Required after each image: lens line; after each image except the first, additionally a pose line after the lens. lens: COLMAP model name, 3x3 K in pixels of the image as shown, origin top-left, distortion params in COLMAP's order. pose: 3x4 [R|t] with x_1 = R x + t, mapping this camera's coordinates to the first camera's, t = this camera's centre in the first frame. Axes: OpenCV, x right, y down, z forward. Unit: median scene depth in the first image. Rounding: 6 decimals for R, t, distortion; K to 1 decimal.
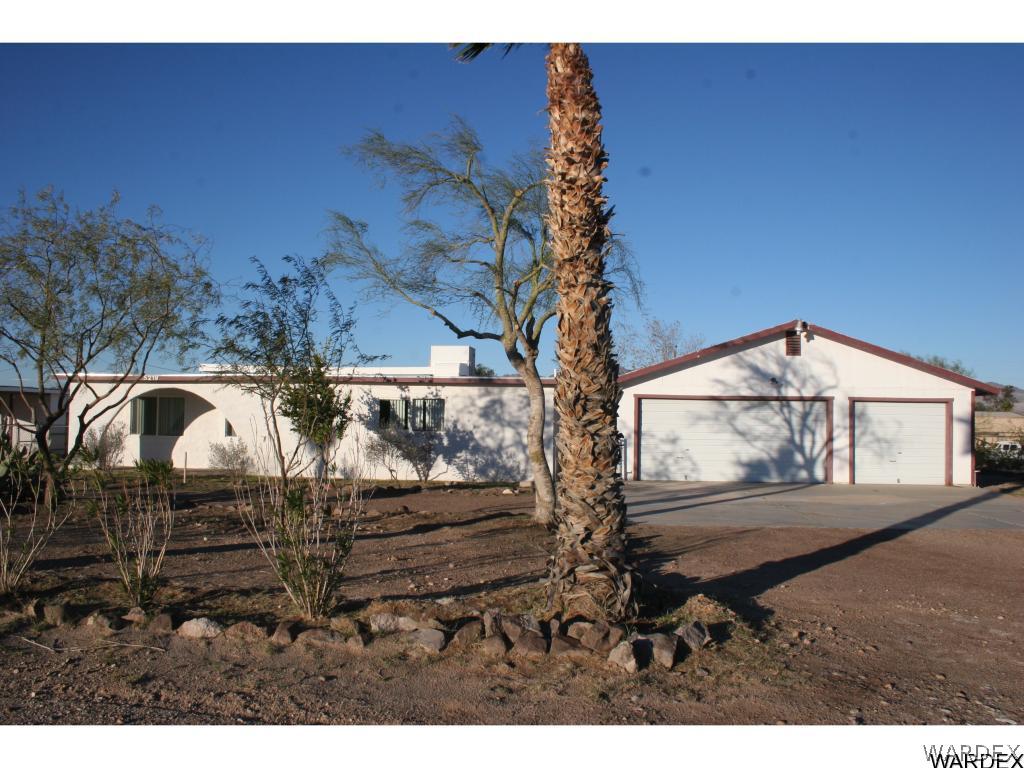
lens RADIAL K [[834.3, 0, 508.4], [0, 834.3, 393.3], [0, 0, 1]] dist [-0.156796, 0.132492]
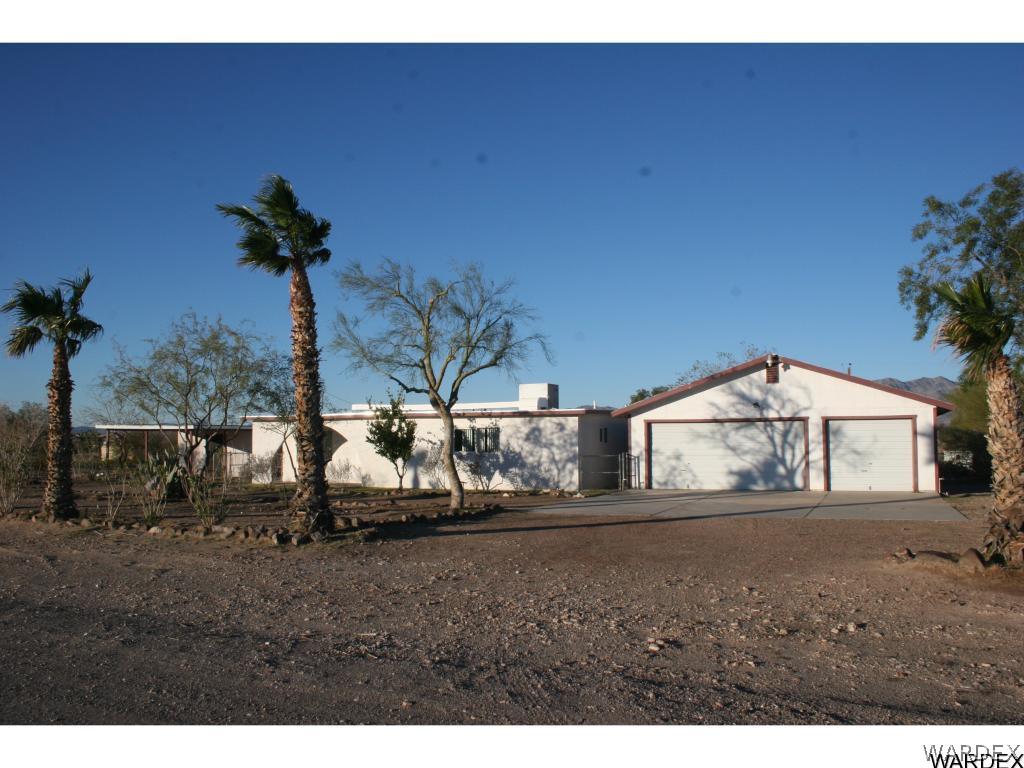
lens RADIAL K [[834.3, 0, 508.4], [0, 834.3, 393.3], [0, 0, 1]] dist [-0.156796, 0.132492]
pose [[0.952046, -0.038800, -0.303484, 0.342982], [0.030692, 0.999034, -0.031443, -0.005382], [0.304411, 0.020620, 0.952318, -0.255503]]
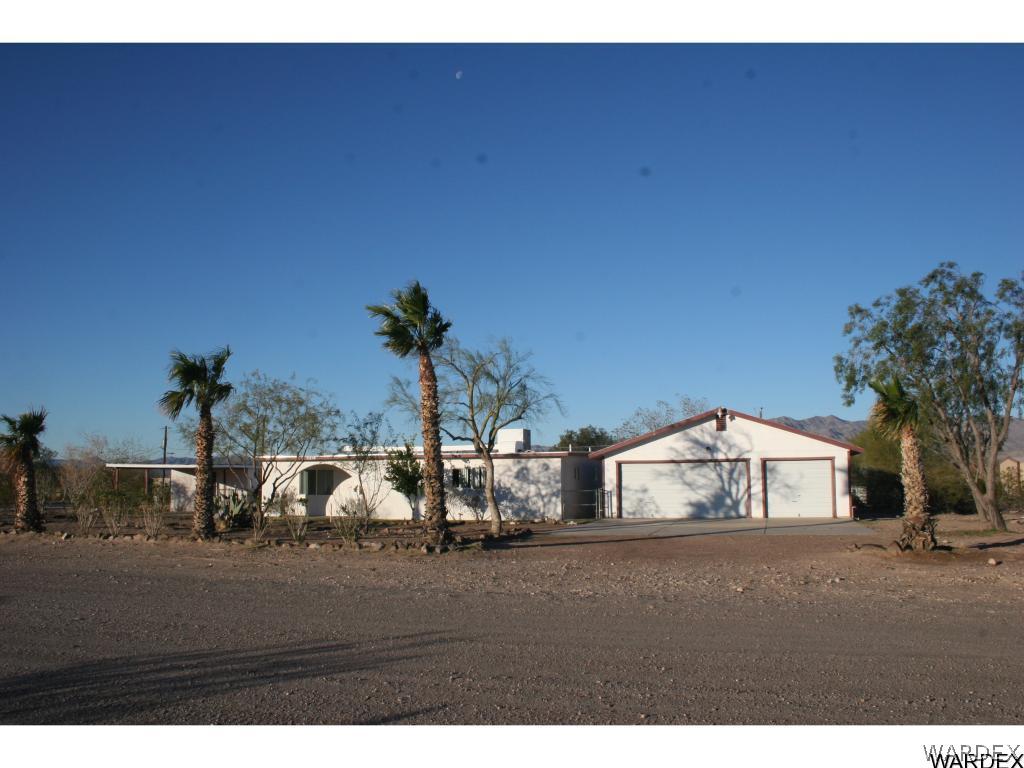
lens RADIAL K [[834.3, 0, 508.4], [0, 834.3, 393.3], [0, 0, 1]] dist [-0.156796, 0.132492]
pose [[0.980706, -0.043433, -0.190604, 0.257842], [0.030015, 0.996900, -0.072730, -0.016806], [0.193171, 0.065606, 0.978969, -0.529255]]
